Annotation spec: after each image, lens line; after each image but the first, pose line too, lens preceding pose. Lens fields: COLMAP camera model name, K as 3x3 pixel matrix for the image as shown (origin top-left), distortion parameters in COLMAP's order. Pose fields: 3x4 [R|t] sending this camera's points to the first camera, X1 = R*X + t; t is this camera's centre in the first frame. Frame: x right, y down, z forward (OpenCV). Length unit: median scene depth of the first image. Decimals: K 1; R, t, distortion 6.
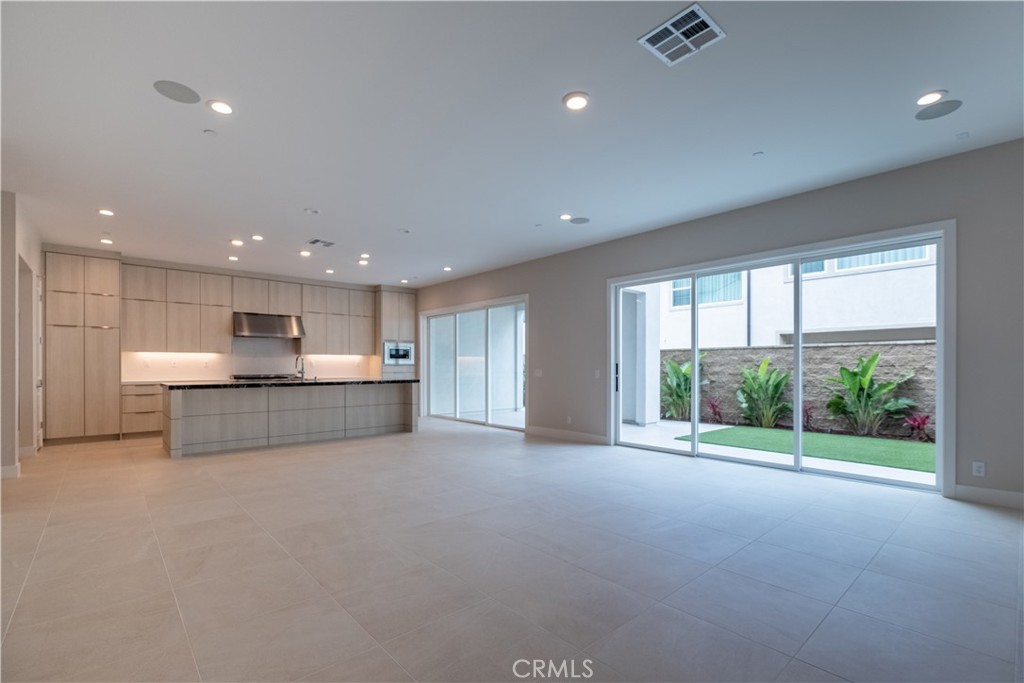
lens RADIAL K [[461.6, 0, 511.1], [0, 461.6, 357.6], [0, 0, 1]] dist [-0.000318, -0.000608]
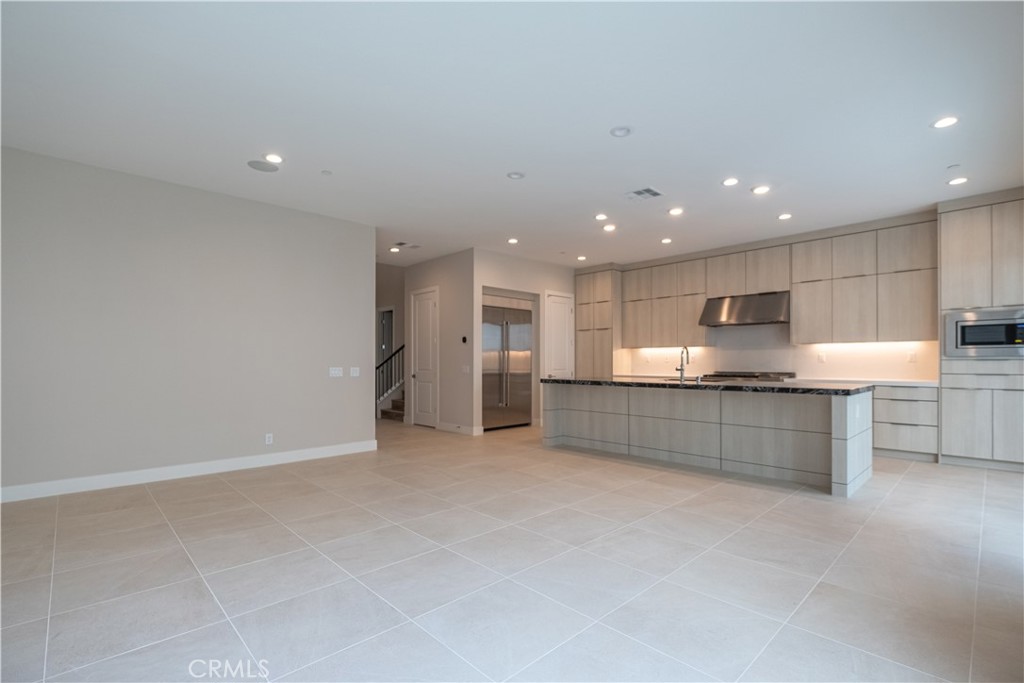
lens RADIAL K [[461.6, 0, 511.1], [0, 461.6, 357.6], [0, 0, 1]] dist [-0.000318, -0.000608]
pose [[0.042507, -0.007710, -0.999066, 0.249471], [0.018560, 0.999804, -0.006926, 0.010522], [0.998924, -0.018249, 0.042641, 0.599698]]
